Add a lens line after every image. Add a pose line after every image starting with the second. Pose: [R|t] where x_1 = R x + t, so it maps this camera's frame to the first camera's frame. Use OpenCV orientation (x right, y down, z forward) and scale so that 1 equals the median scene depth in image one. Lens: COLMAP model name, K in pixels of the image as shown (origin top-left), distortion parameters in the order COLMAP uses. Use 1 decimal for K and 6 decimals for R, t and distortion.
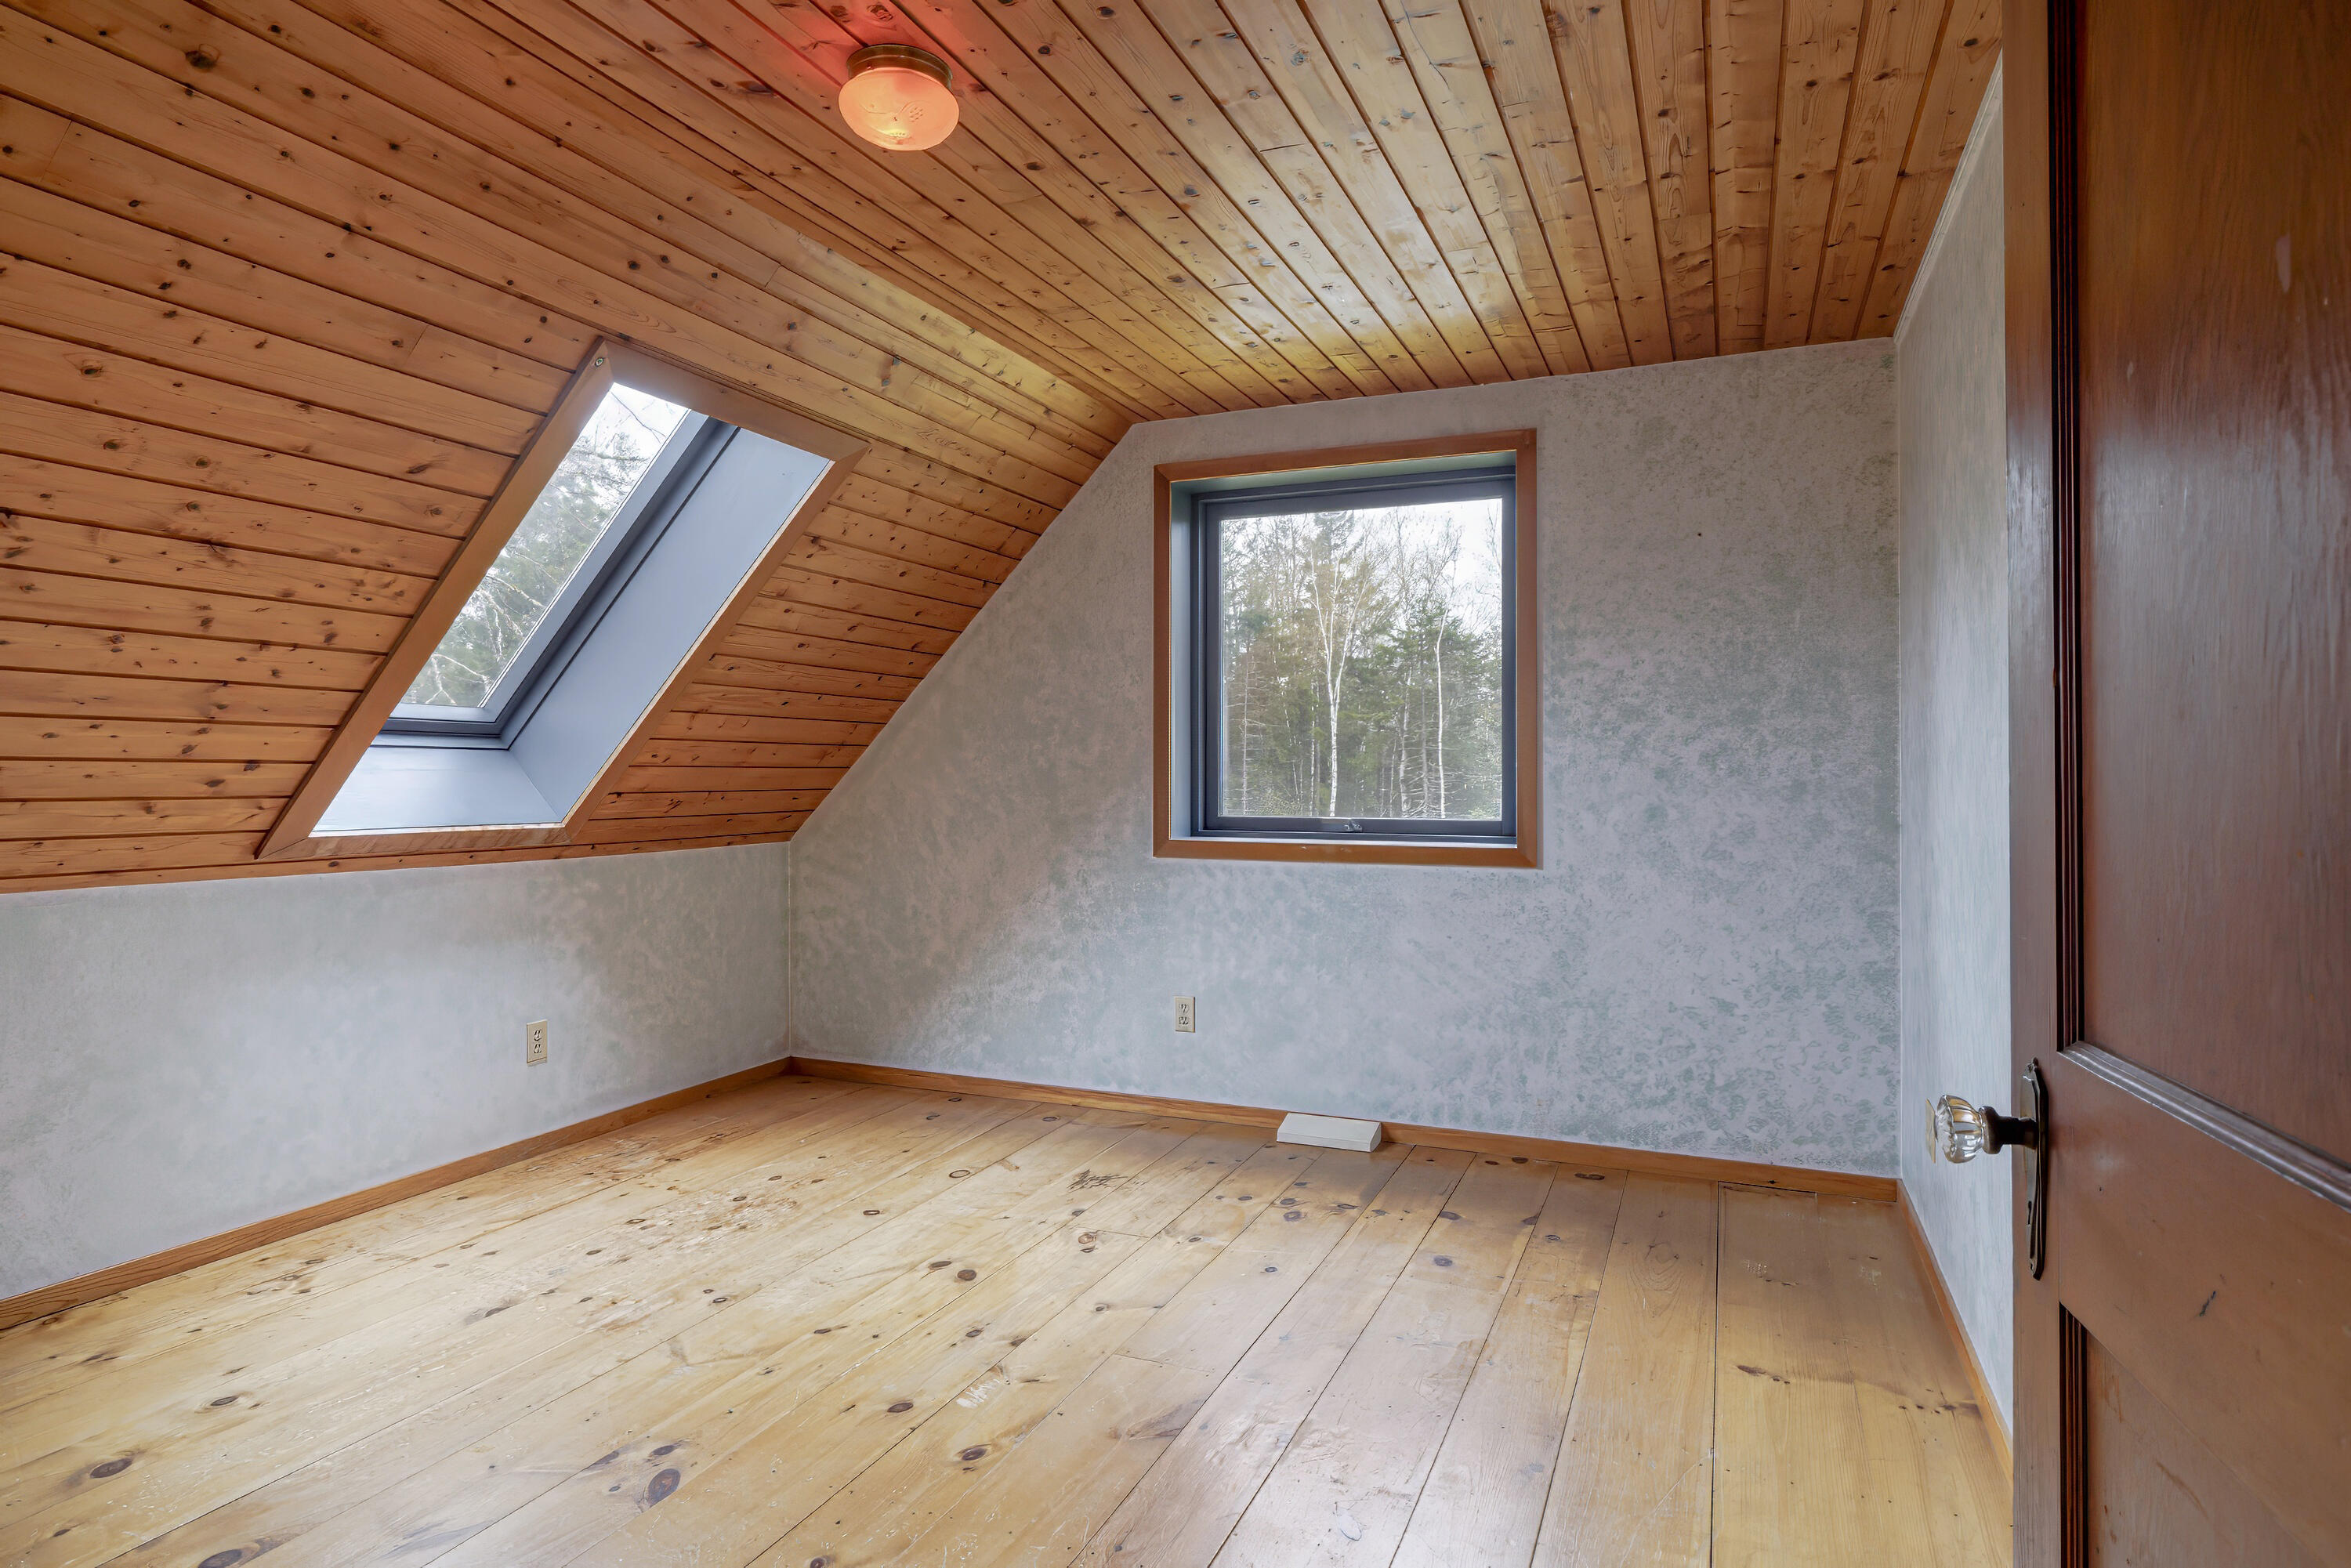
lens RADIAL K [[1276.3, 0, 1176.7], [0, 1276.3, 762.1], [0, 0, 1]] dist [-0.000268, -0.000176]
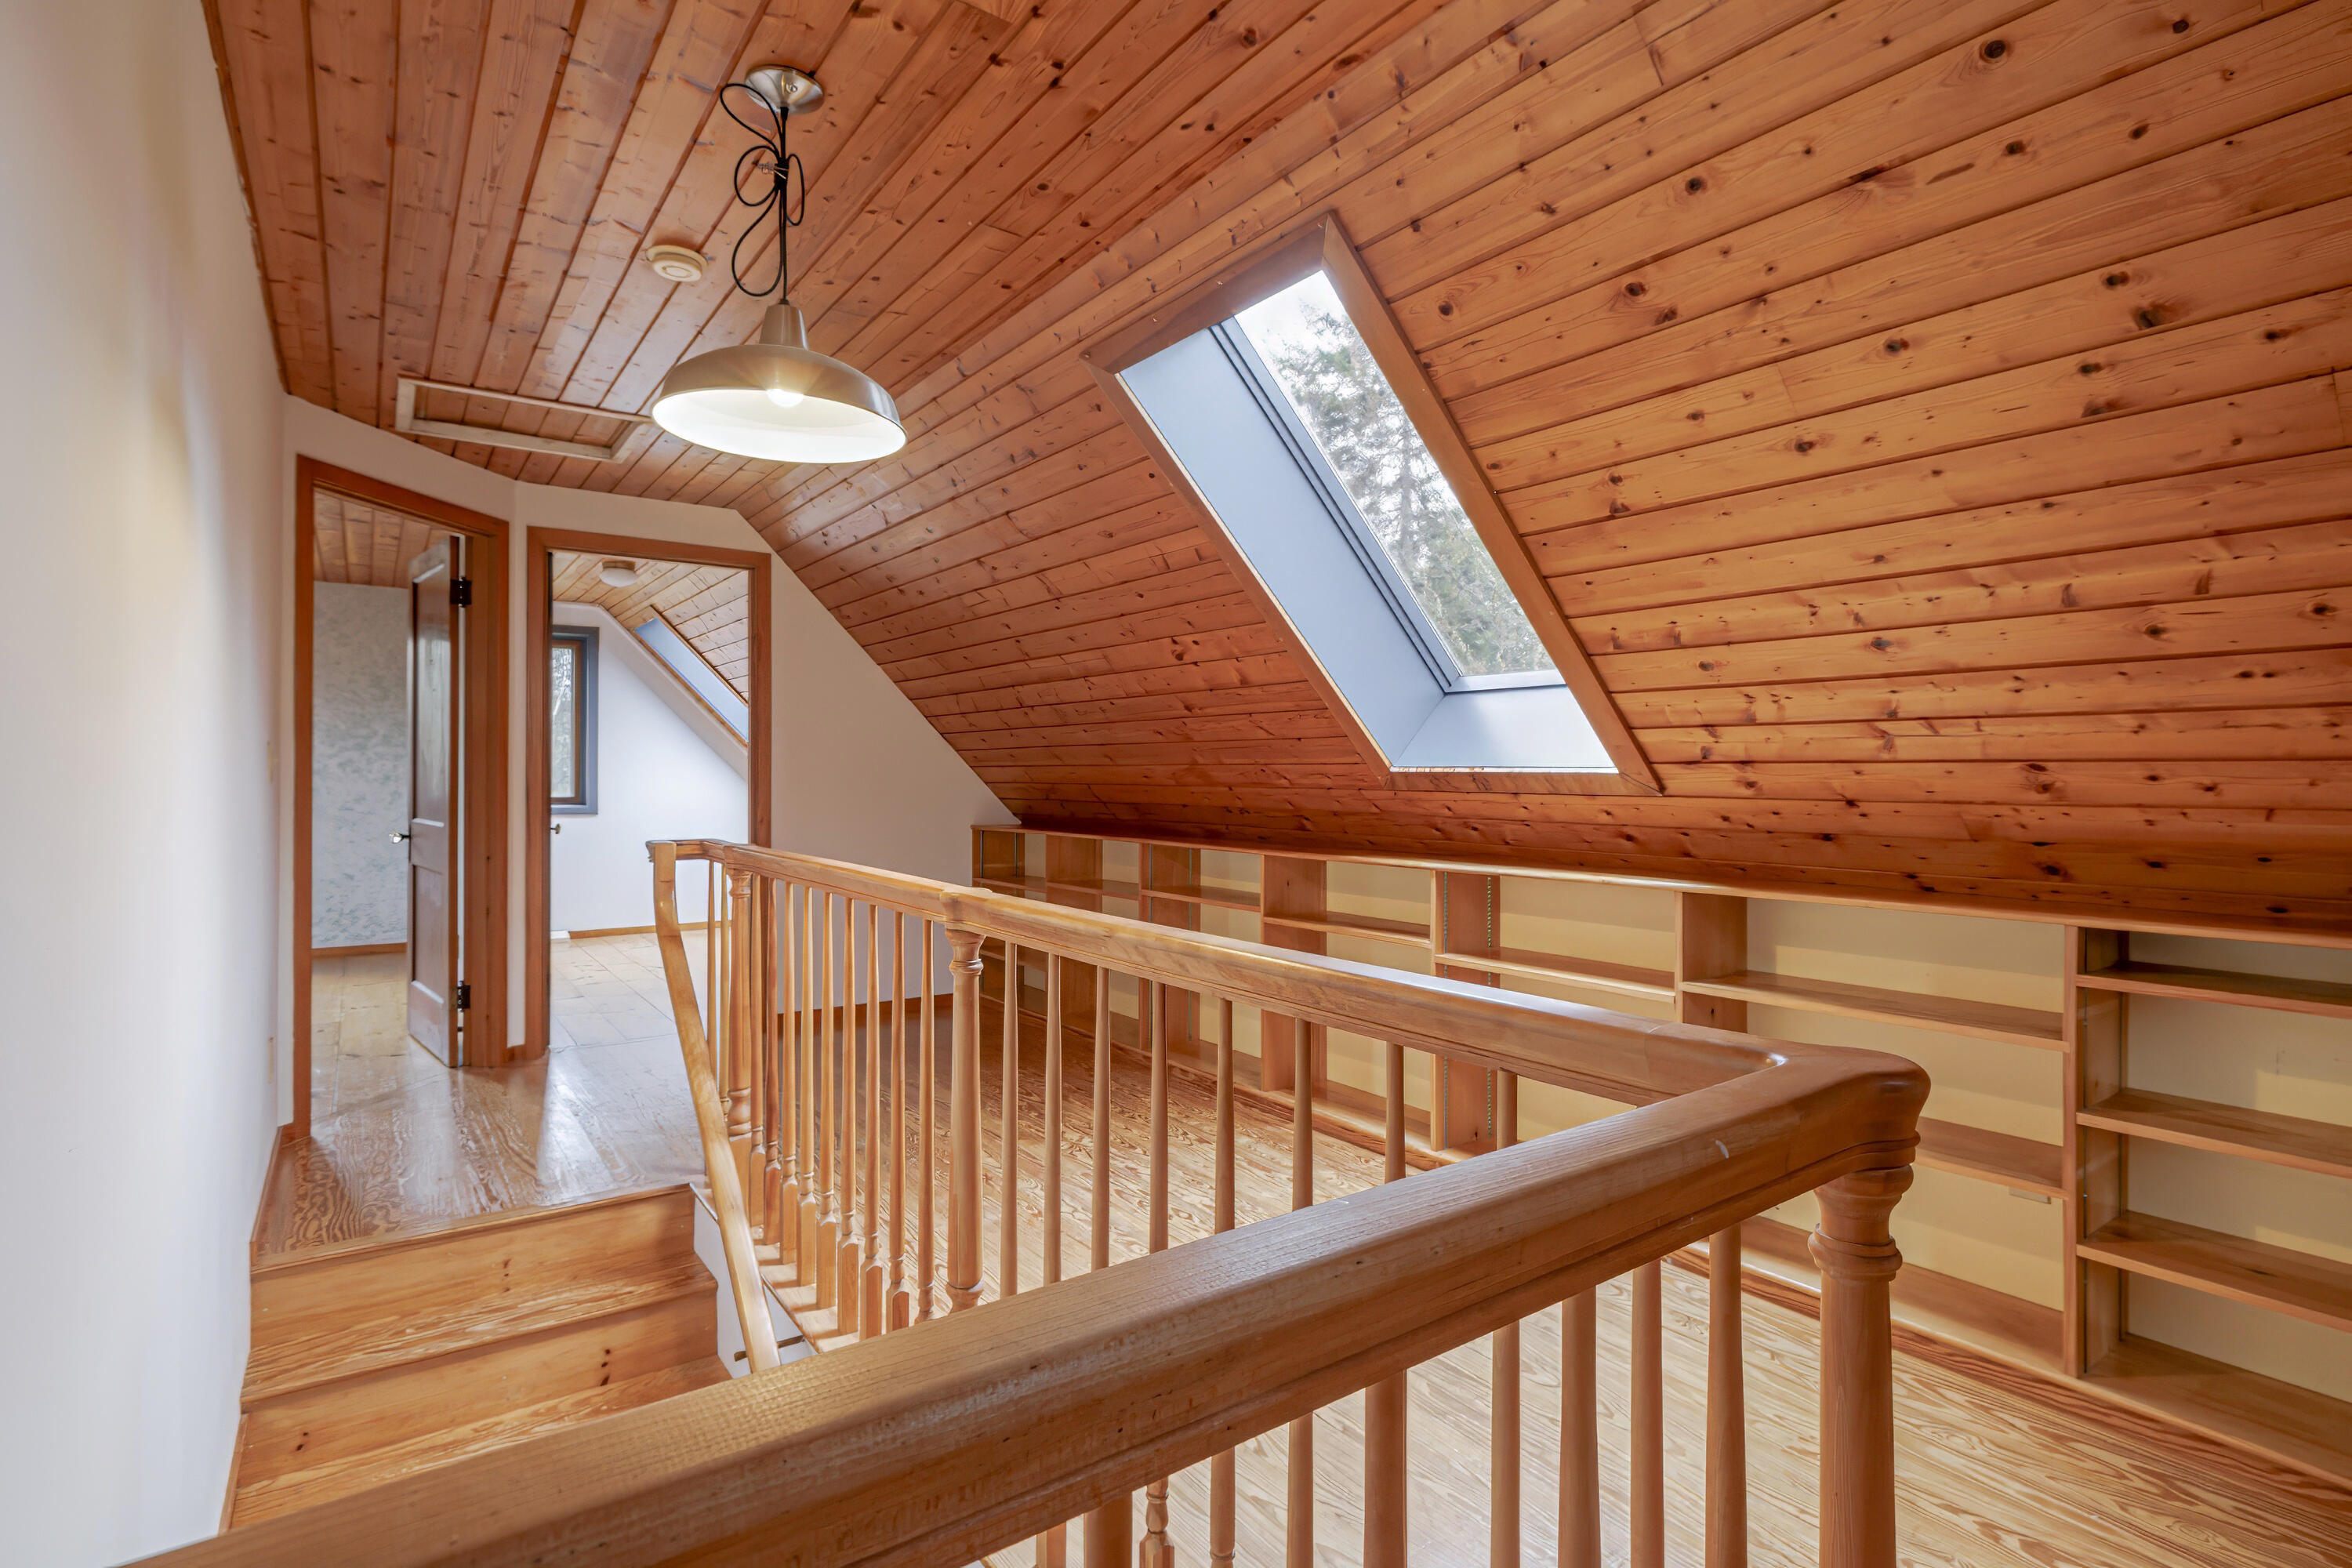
lens RADIAL K [[1088.1, 0, 1174.1], [0, 1088.1, 770.0], [0, 0, 1]] dist [-0.006178, 0.000088]
pose [[0.501216, 0.006182, 0.865300, -0.490497], [-0.006868, 0.999971, -0.003166, 0.001400], [-0.865295, -0.004356, 0.501244, -1.200285]]
